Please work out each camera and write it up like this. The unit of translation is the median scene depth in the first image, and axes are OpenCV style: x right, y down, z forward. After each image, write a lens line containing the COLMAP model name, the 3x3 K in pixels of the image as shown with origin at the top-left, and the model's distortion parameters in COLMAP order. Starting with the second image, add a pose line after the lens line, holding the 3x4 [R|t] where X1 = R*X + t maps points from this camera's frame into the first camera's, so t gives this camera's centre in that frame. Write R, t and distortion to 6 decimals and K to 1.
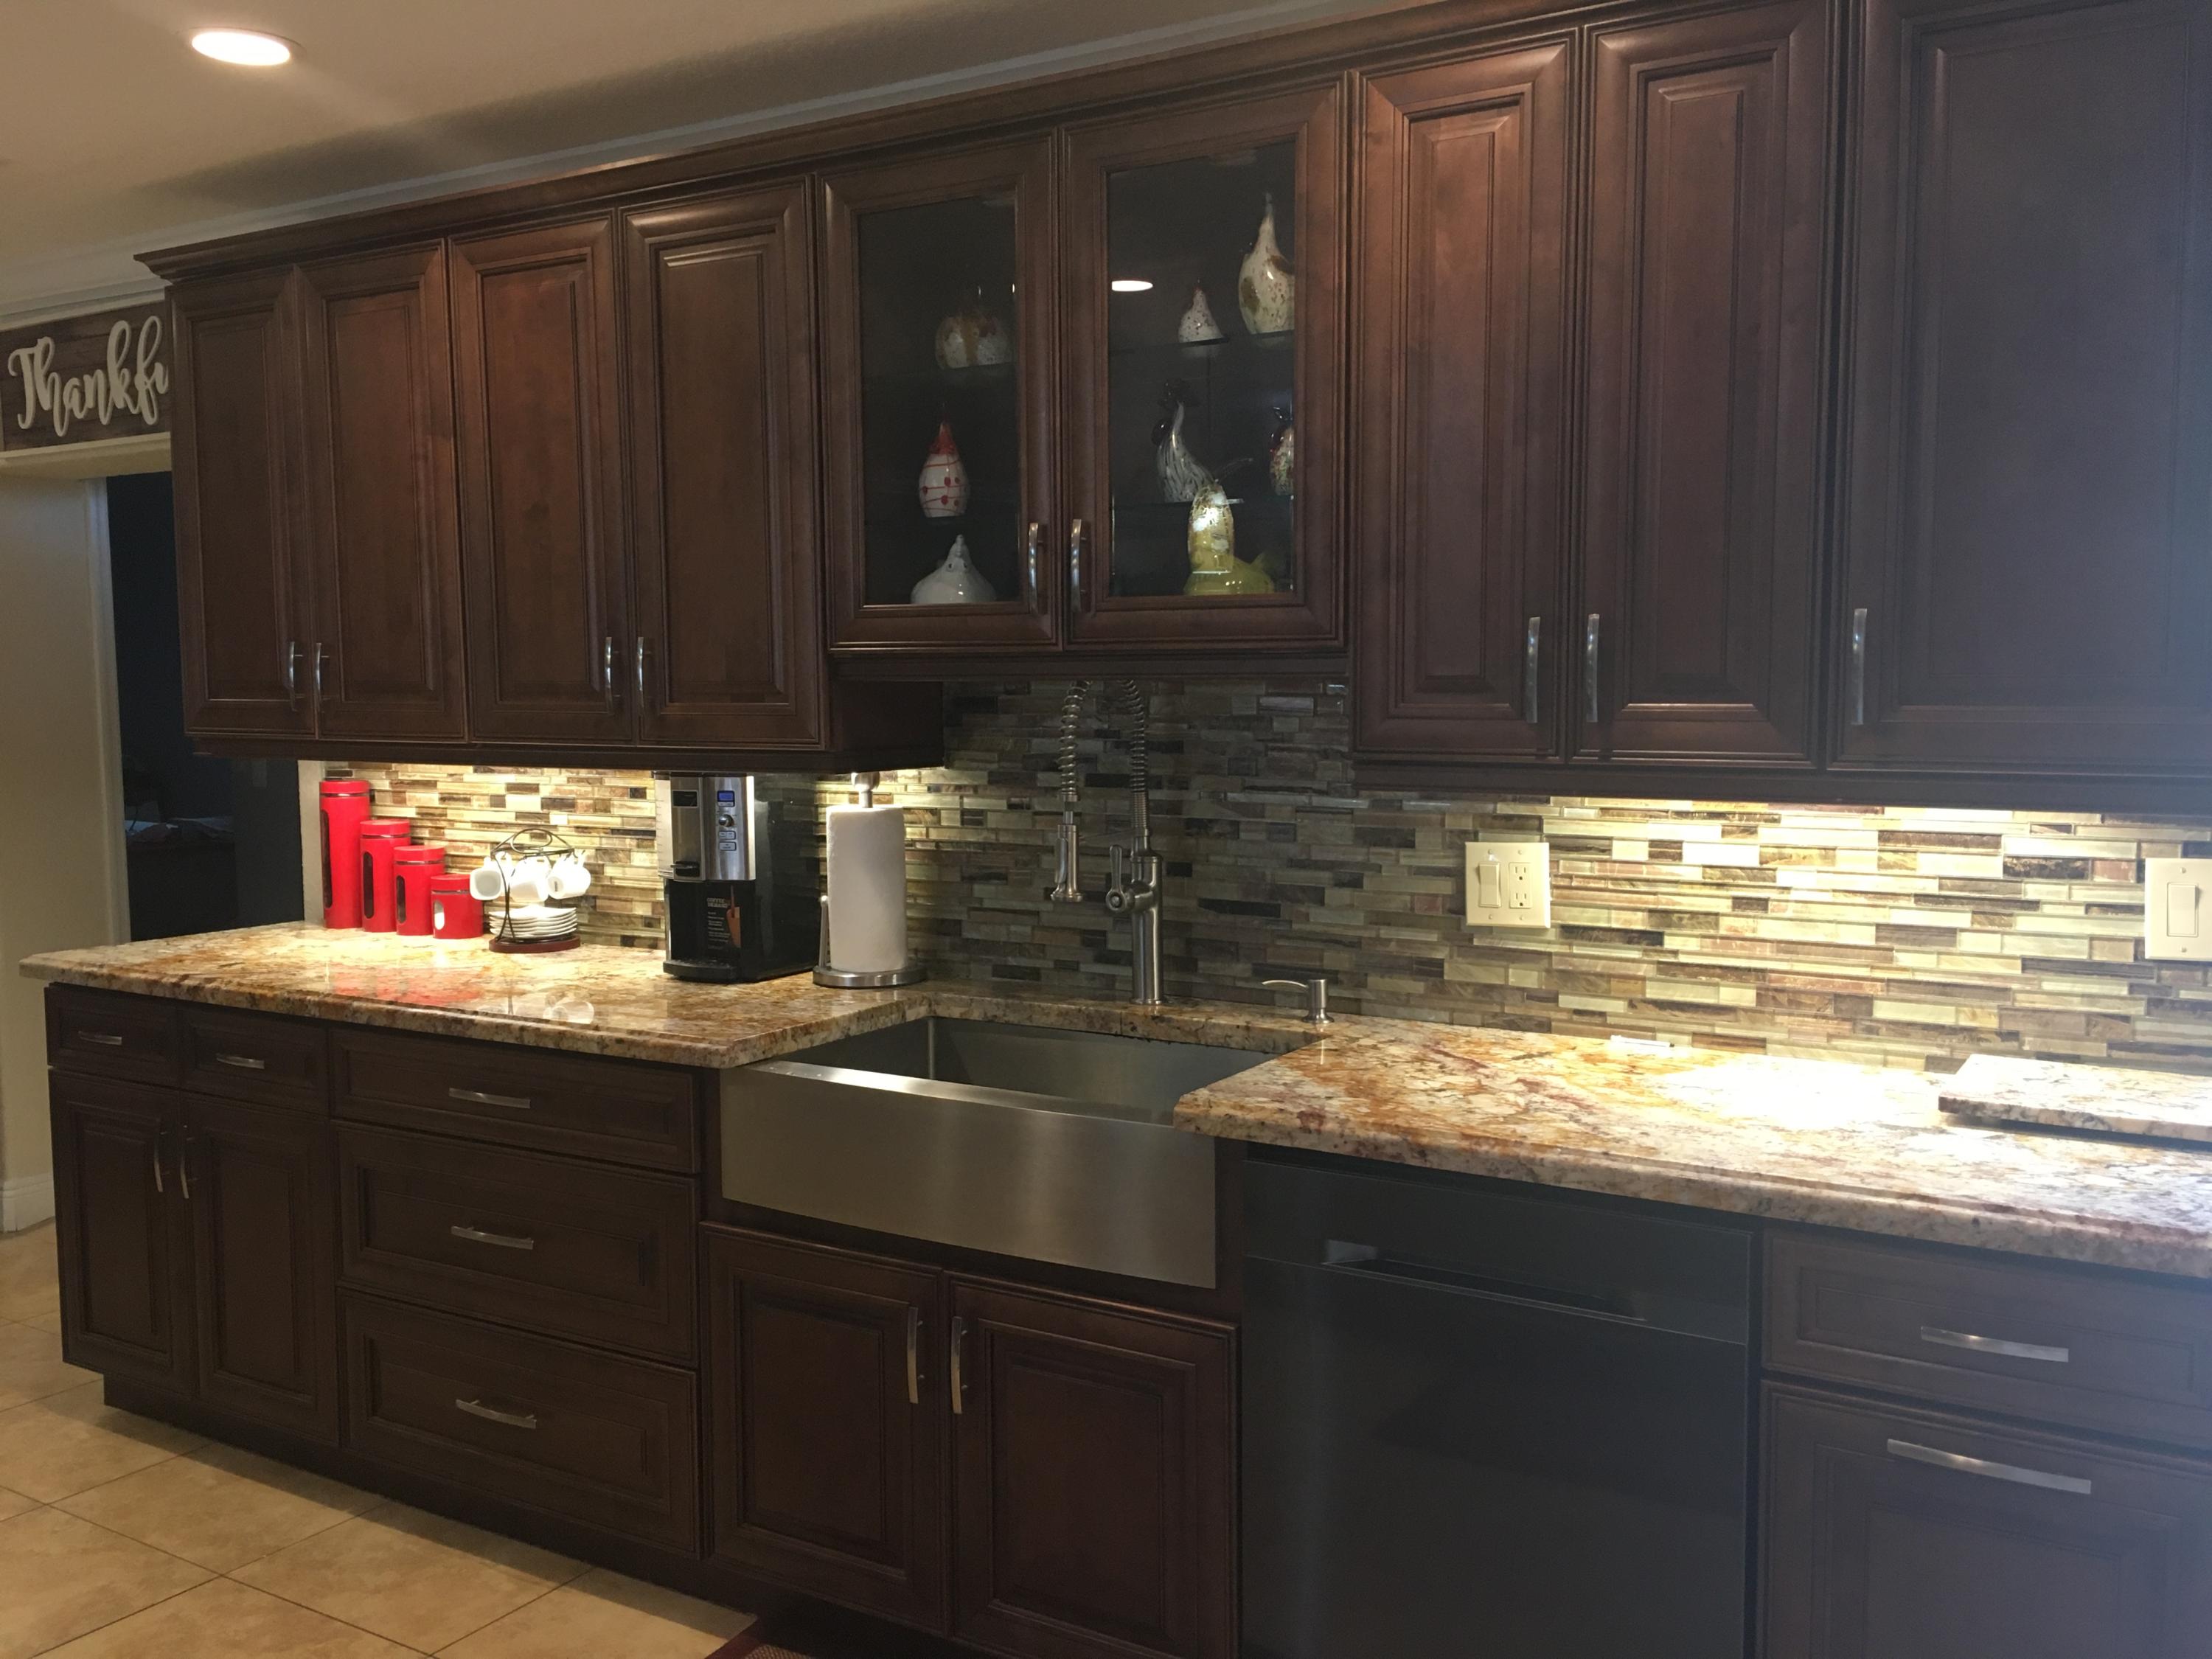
lens RADIAL K [[1874.0, 0, 1115.3], [0, 1874.0, 828.7], [0, 0, 1]] dist [0.088637, -0.126367]
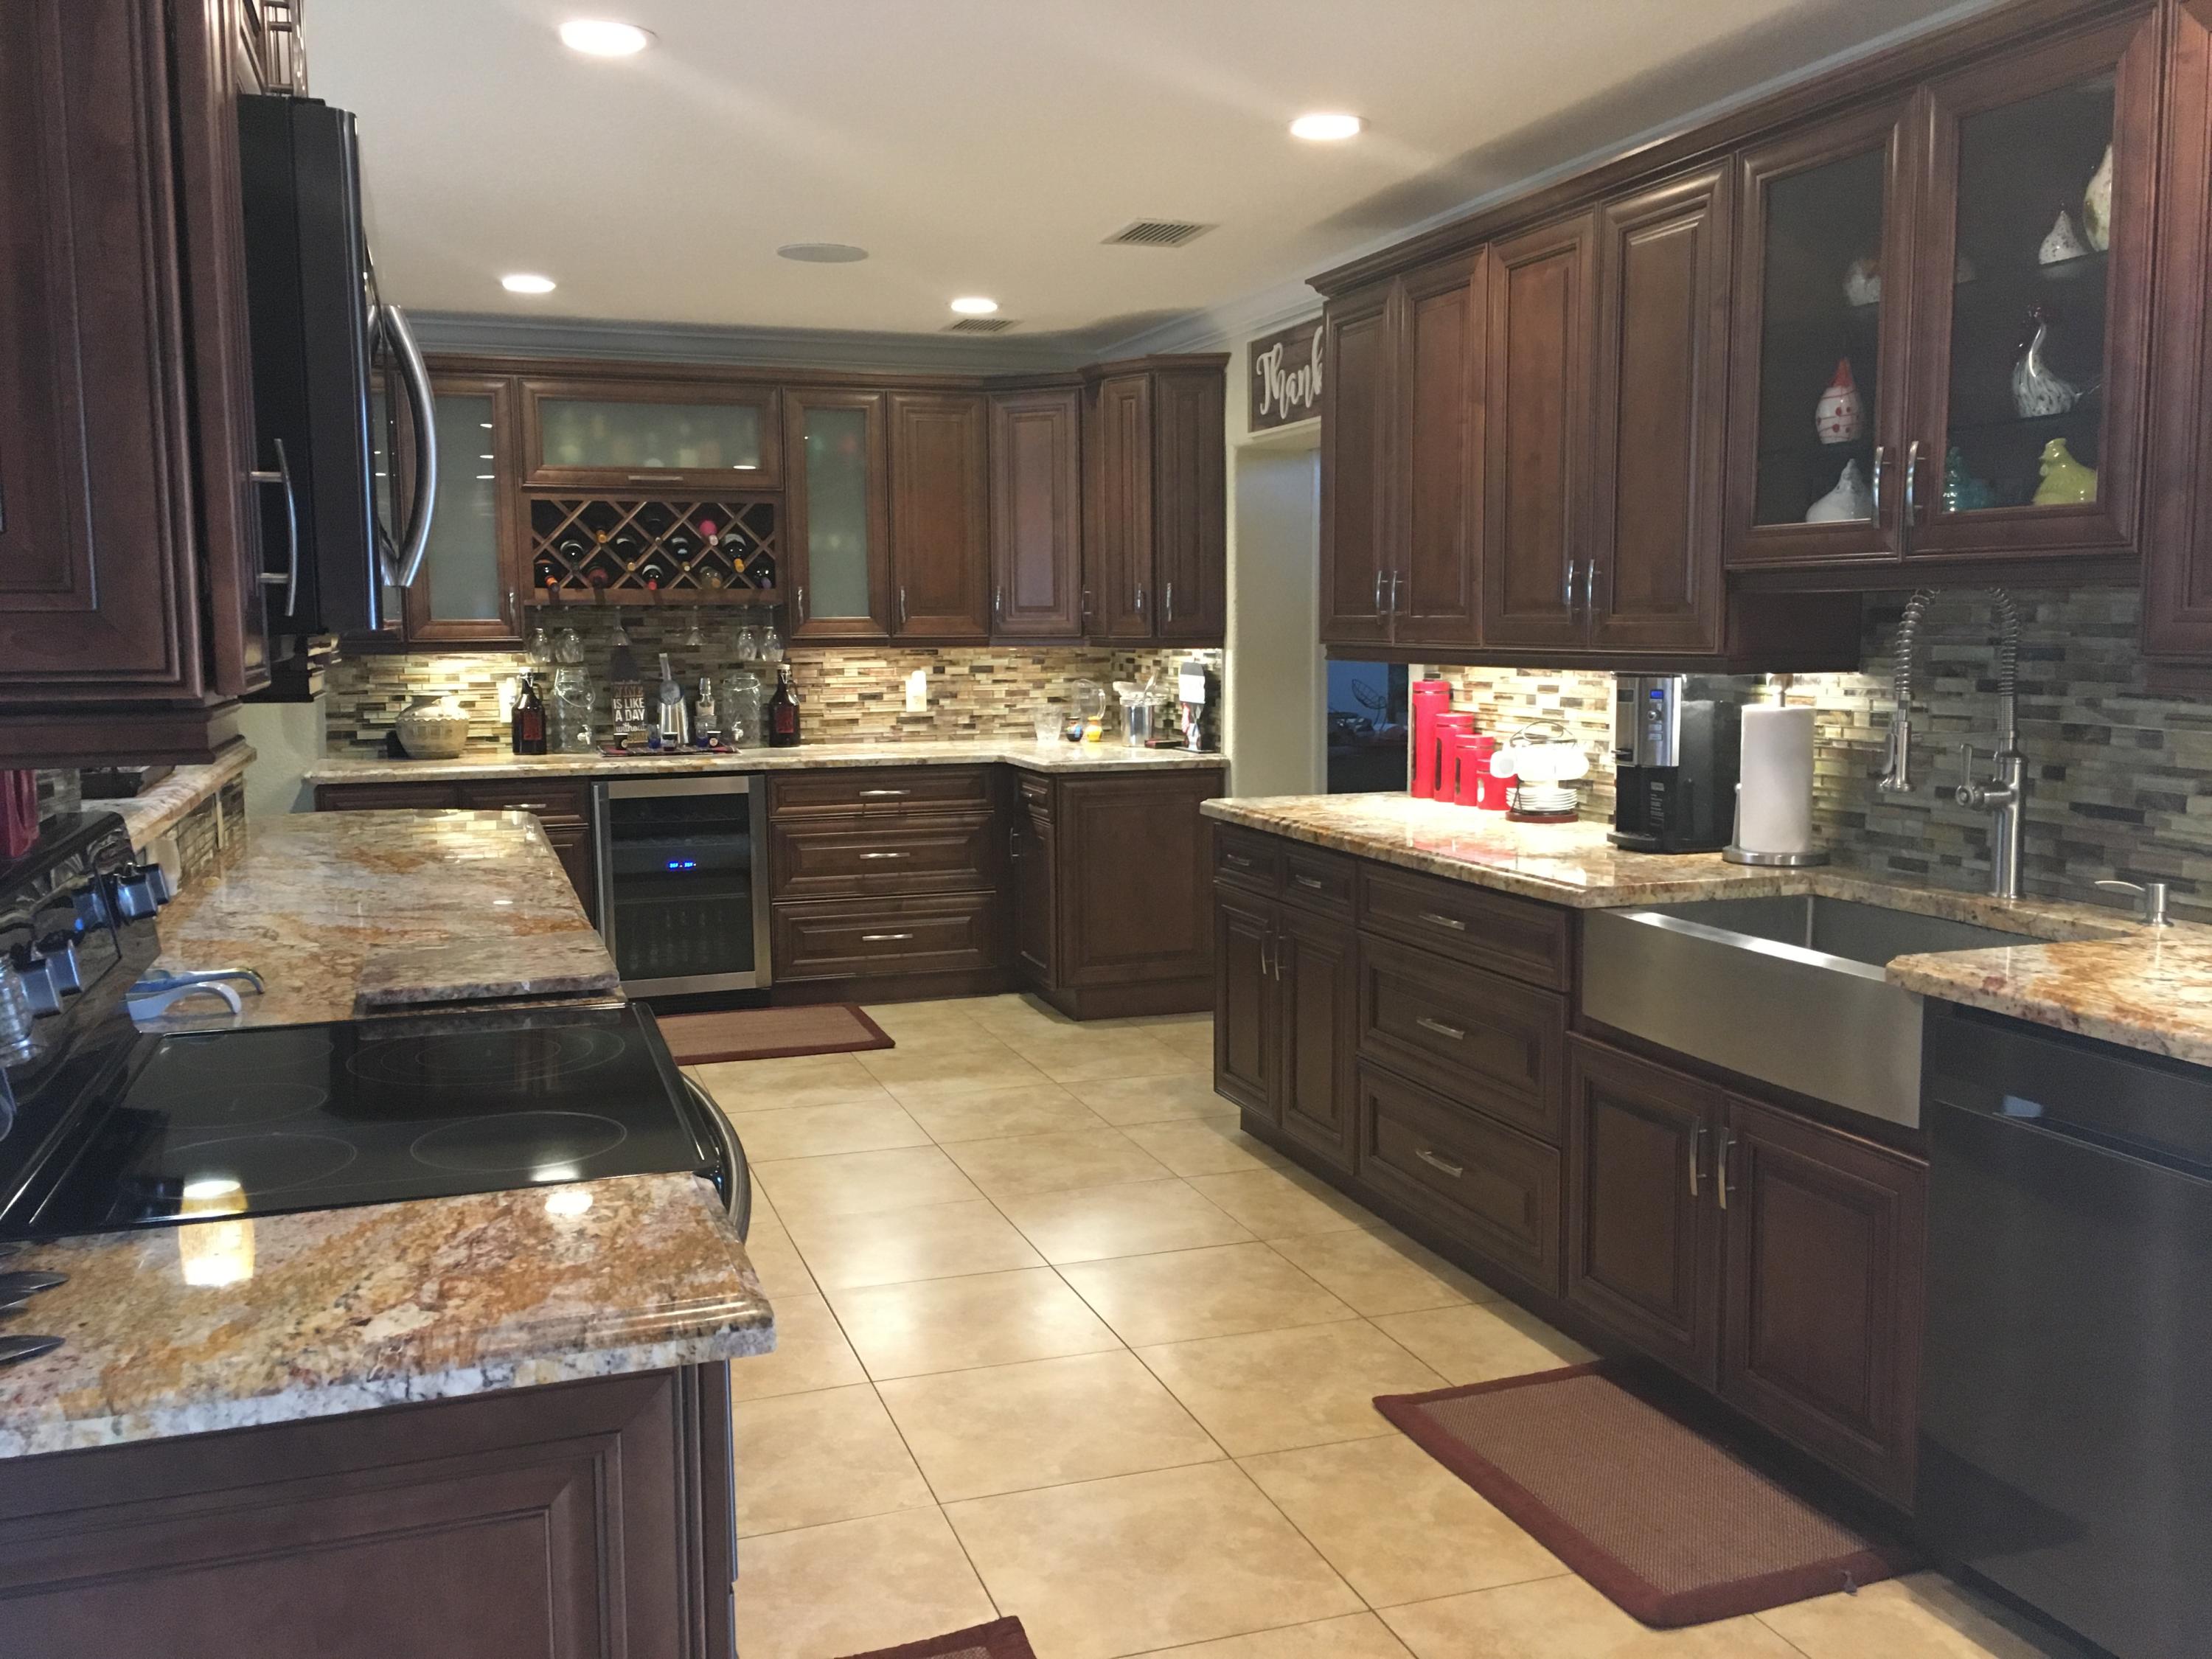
lens RADIAL K [[1874.0, 0, 1101.9], [0, 1874.0, 831.1], [0, 0, 1]] dist [0.088637, -0.126367]
pose [[0.771080, 0.071942, -0.632661, 0.295927], [-0.048594, 0.997348, 0.054187, 0.022576], [0.634882, -0.011039, 0.772531, -0.141870]]
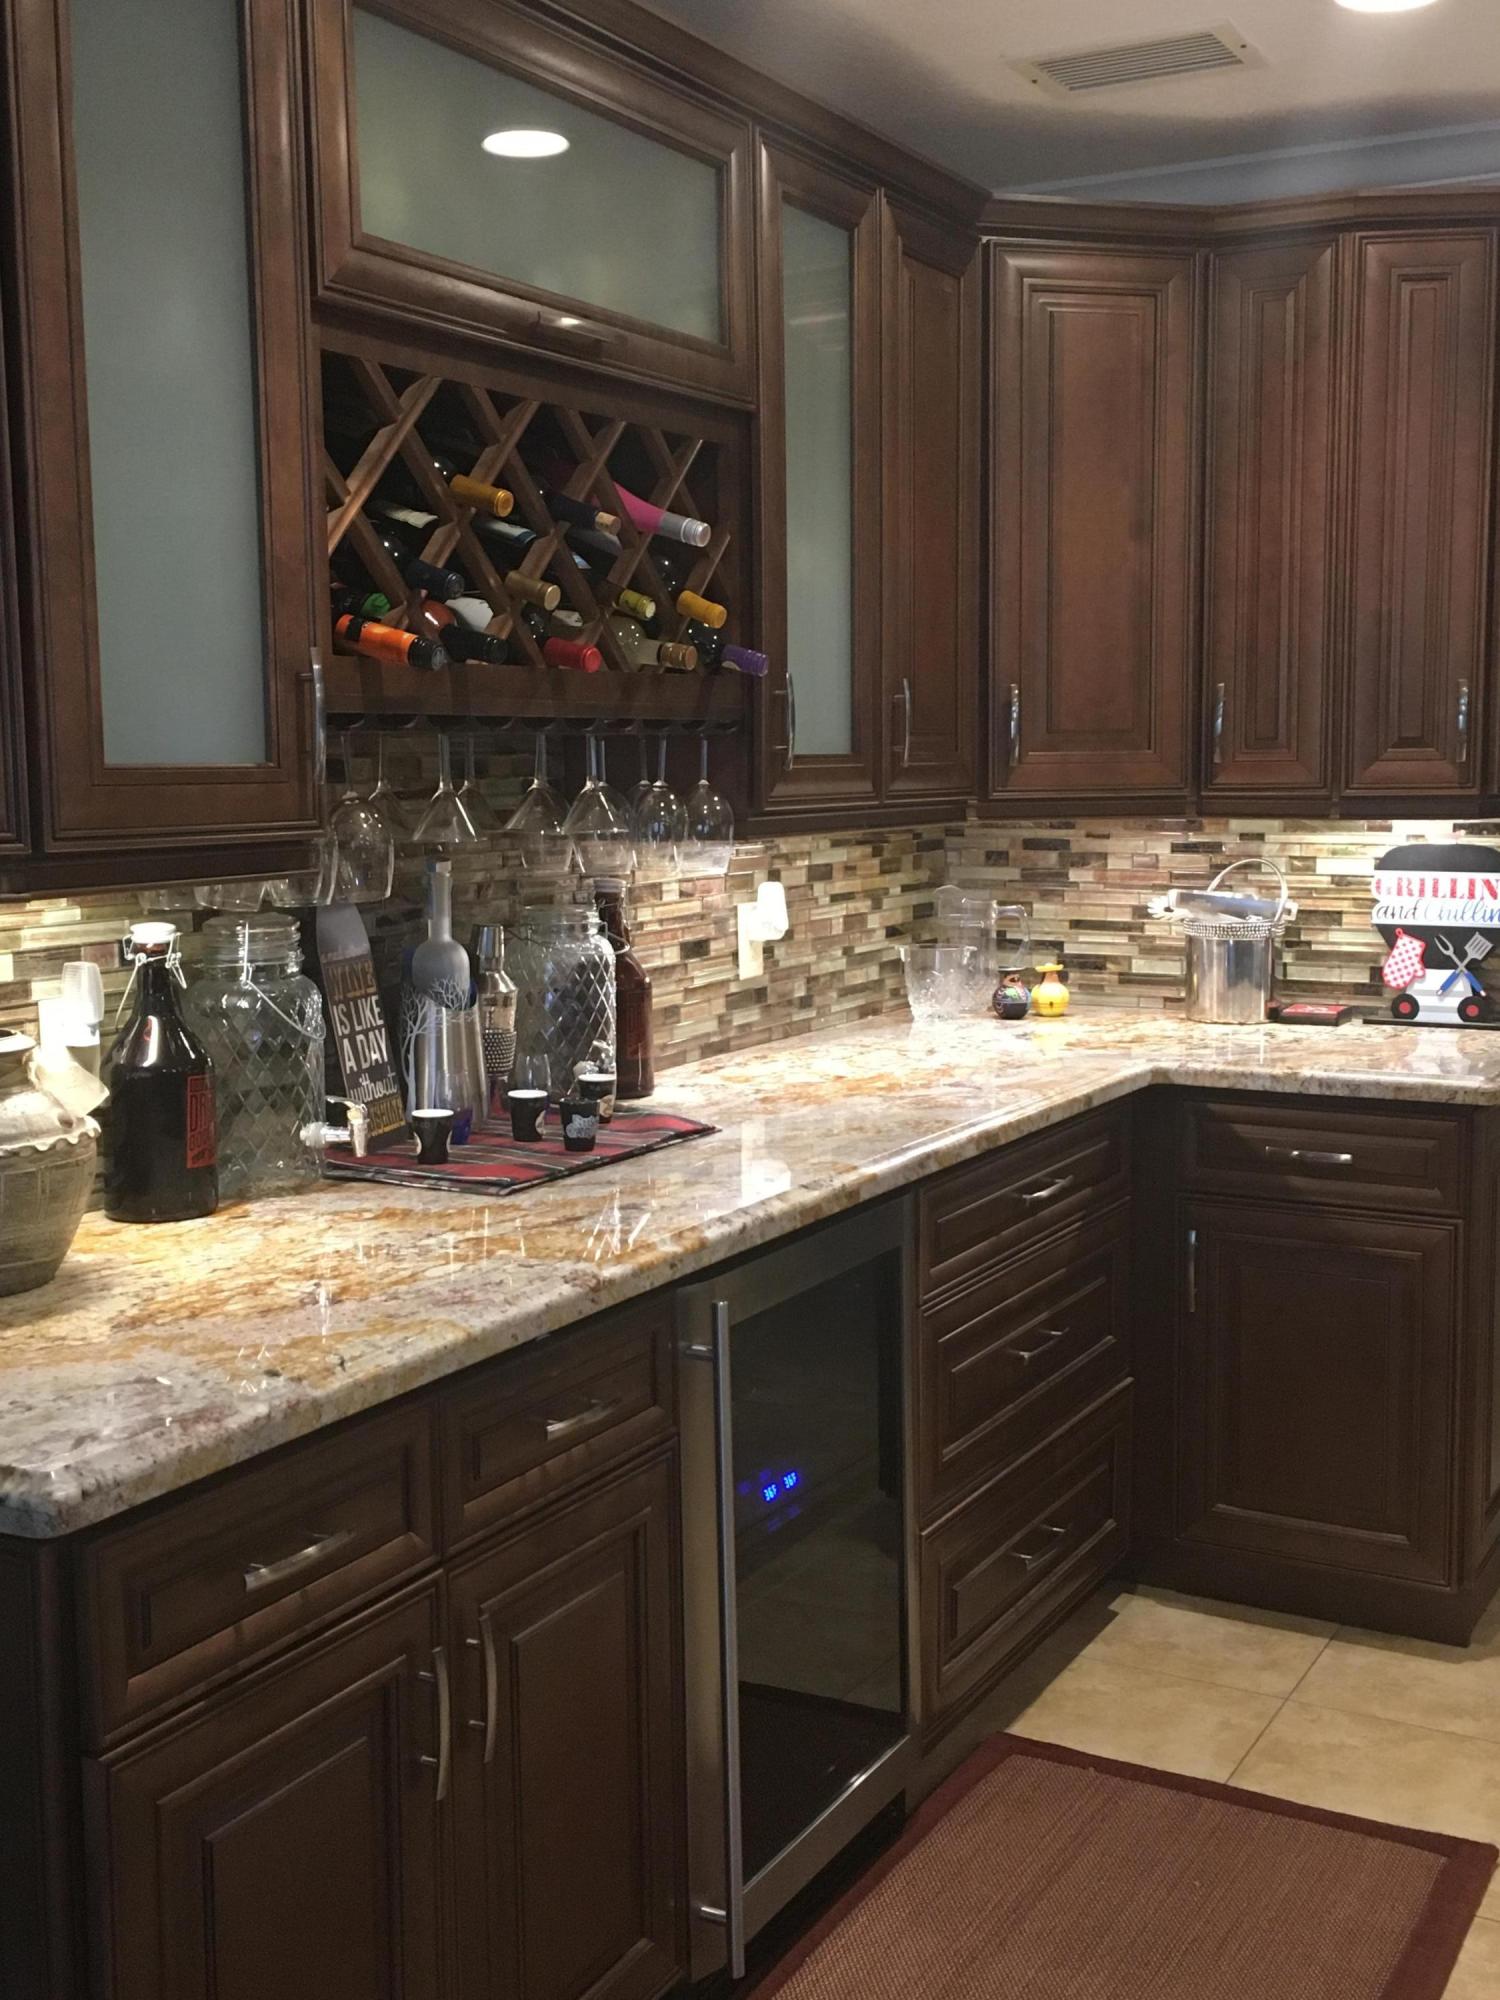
lens RADIAL K [[2217.5, 0, 754.0], [0, 2217.5, 990.7], [0, 0, 1]] dist [0.052070, 0.000000]
pose [[0.999309, -0.007179, 0.036472, -1.467707], [0.006298, 0.999687, 0.024217, -0.010551], [-0.036634, -0.023971, 0.999041, 0.364197]]
